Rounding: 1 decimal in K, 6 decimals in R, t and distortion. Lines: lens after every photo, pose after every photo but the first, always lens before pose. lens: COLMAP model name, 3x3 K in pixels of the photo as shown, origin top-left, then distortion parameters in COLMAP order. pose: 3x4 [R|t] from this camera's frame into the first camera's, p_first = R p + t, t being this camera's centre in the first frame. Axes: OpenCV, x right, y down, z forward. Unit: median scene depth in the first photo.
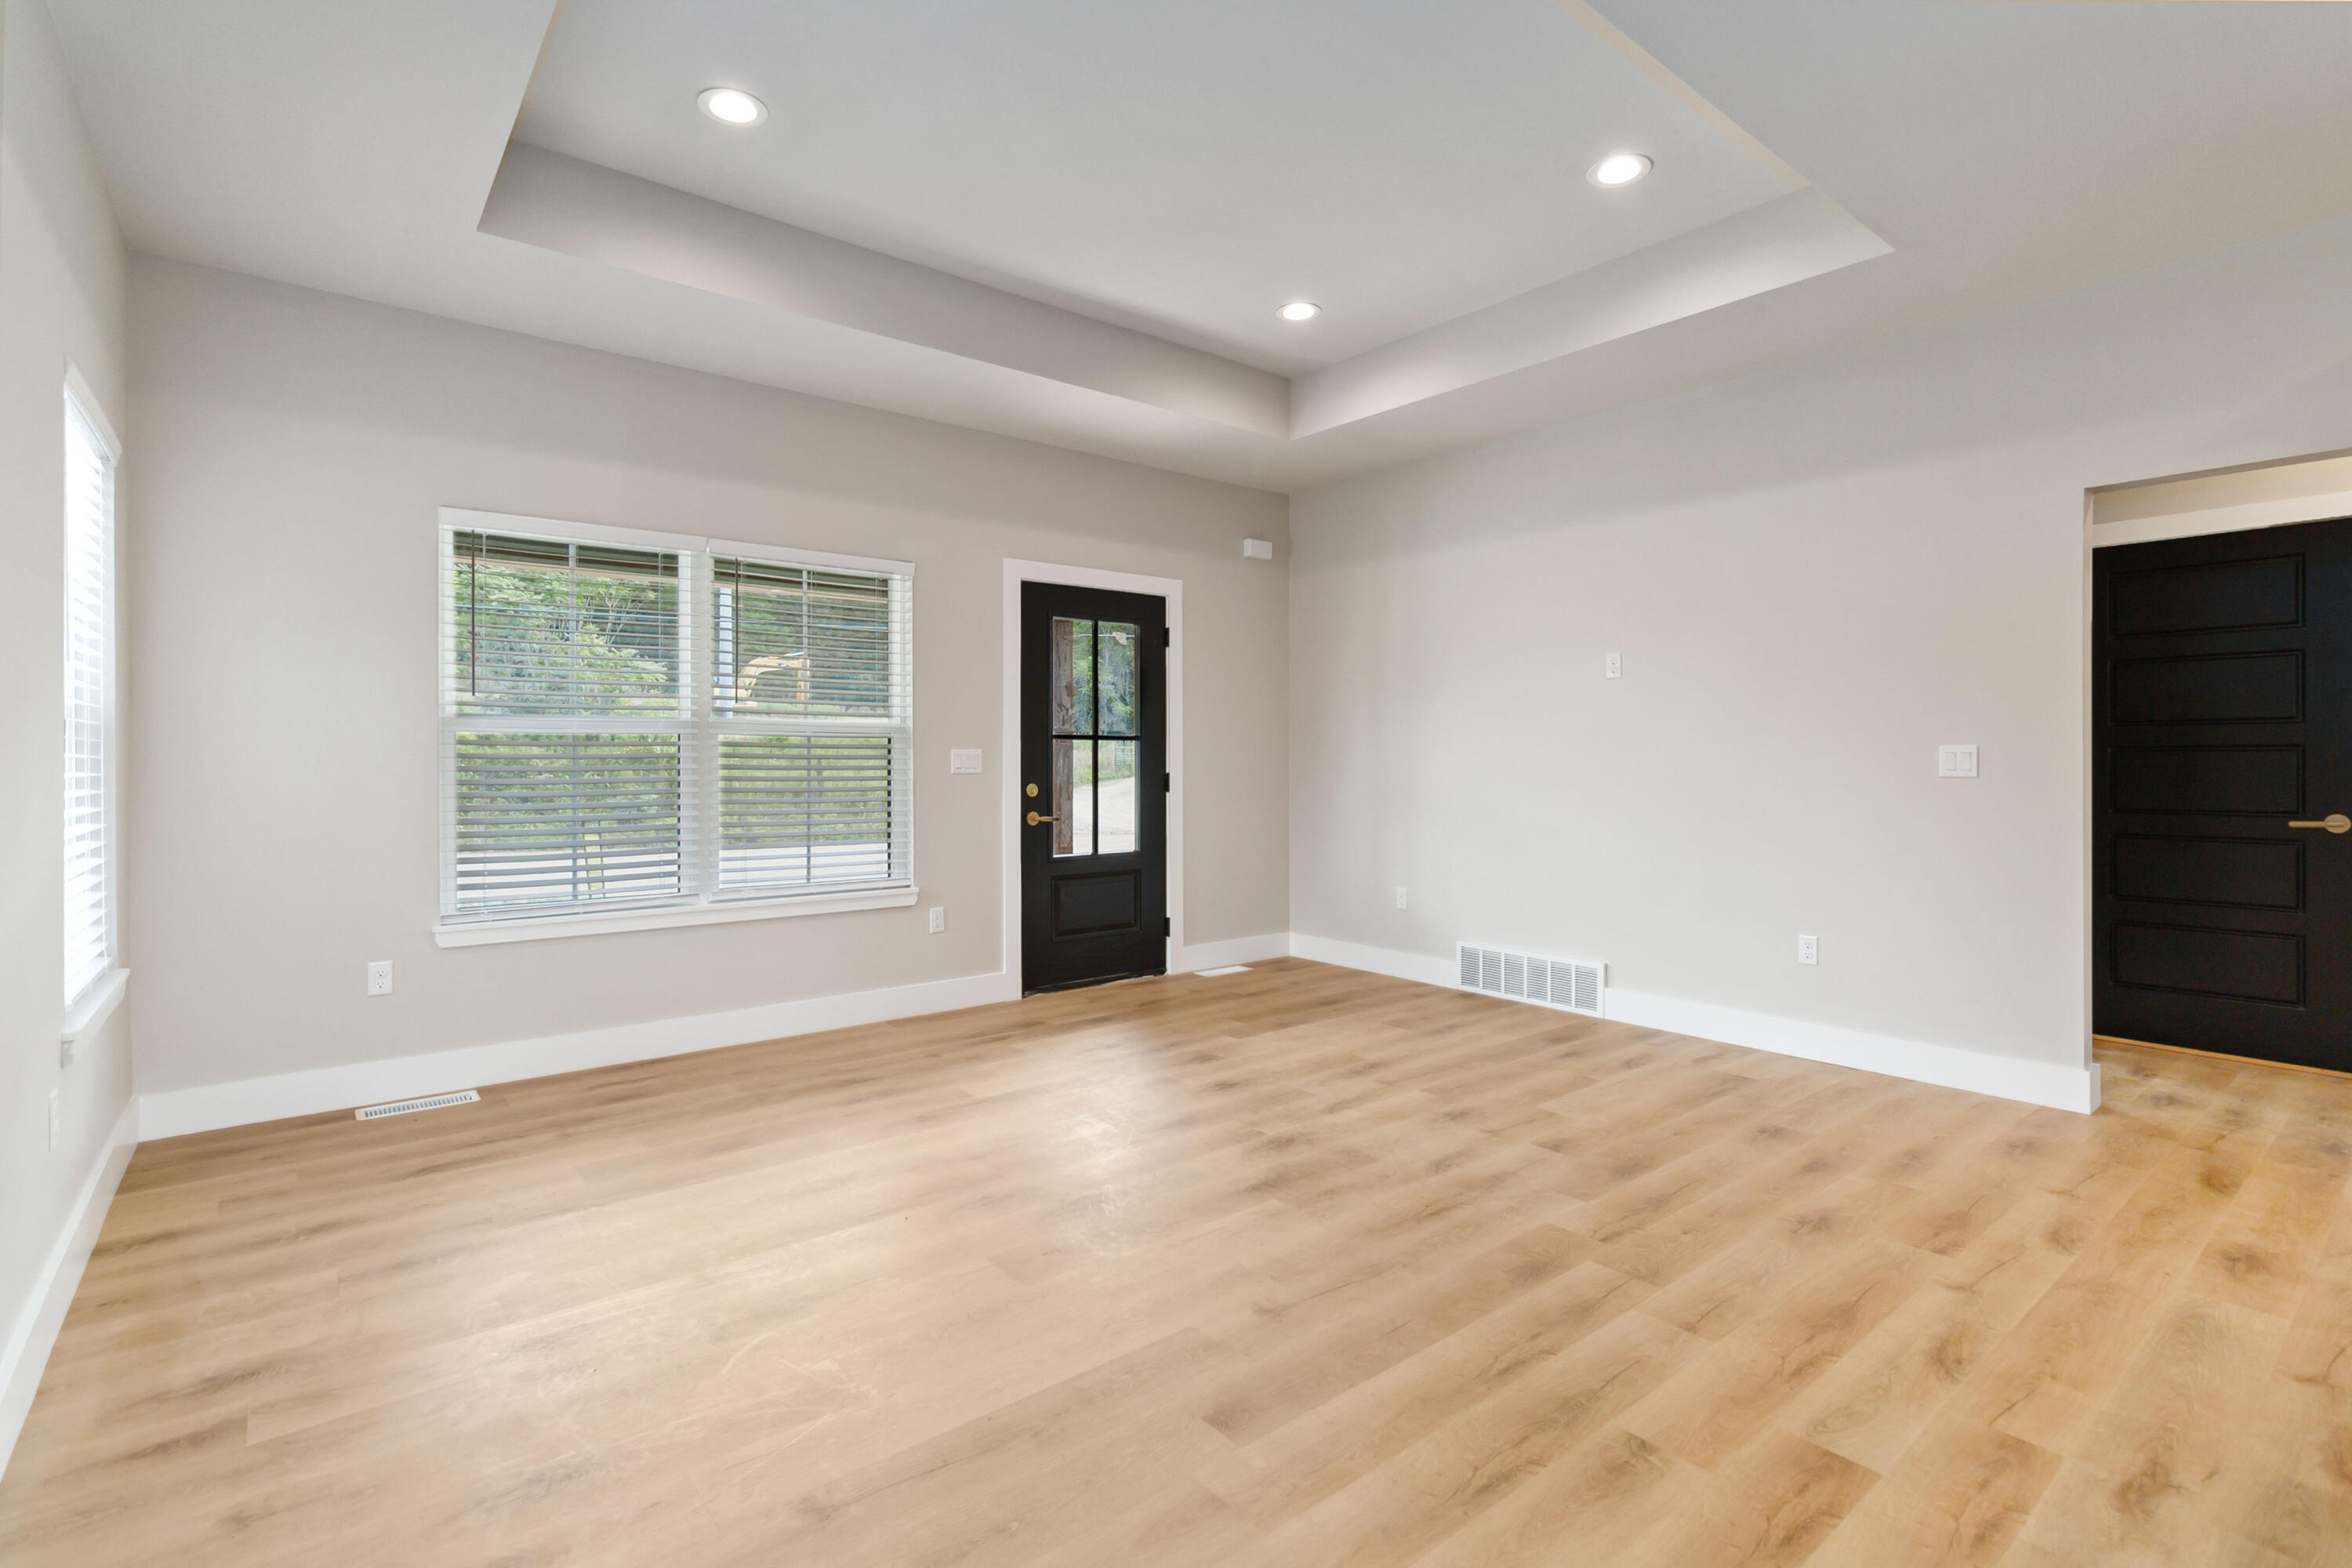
lens RADIAL K [[1095.1, 0, 1178.2], [0, 1095.1, 753.6], [0, 0, 1]] dist [0.000161, -0.000157]
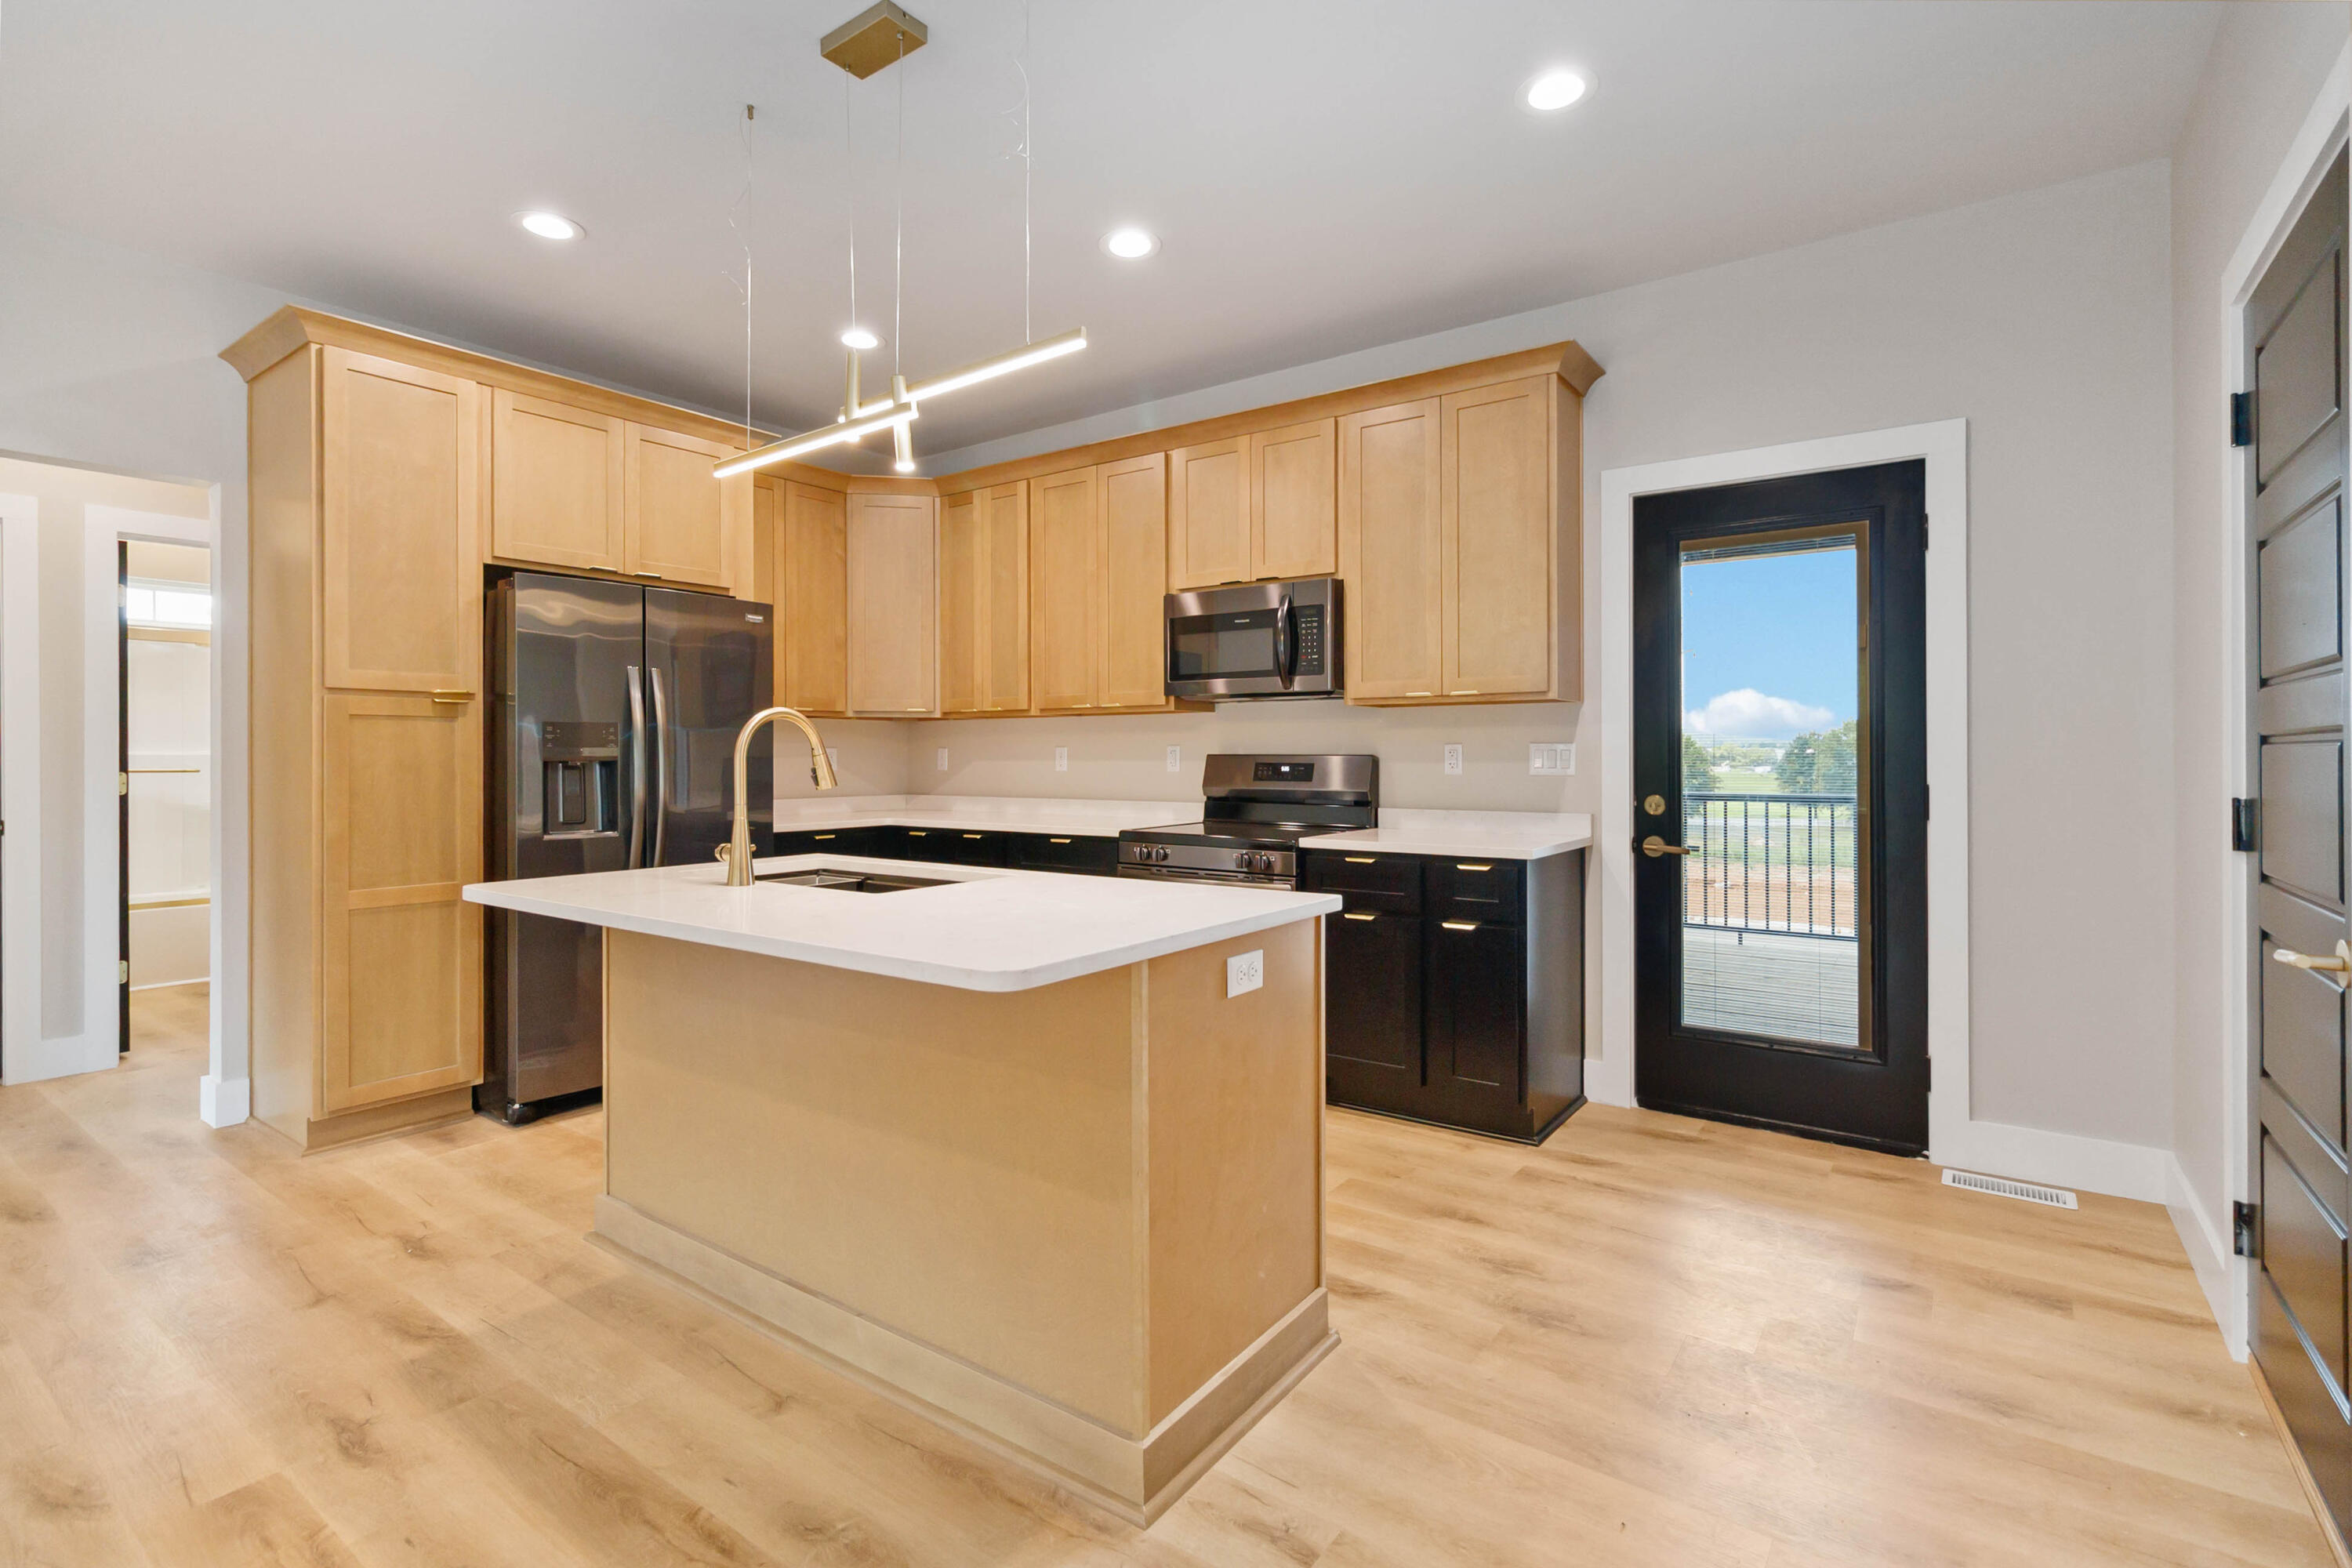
lens RADIAL K [[1095.1, 0, 1178.2], [0, 1095.1, 753.6], [0, 0, 1]] dist [0.000161, -0.000157]
pose [[-0.258399, 0.003371, 0.966032, -0.134631], [-0.000421, 0.999993, -0.003602, -0.000574], [-0.966038, -0.001338, -0.258396, 0.180045]]
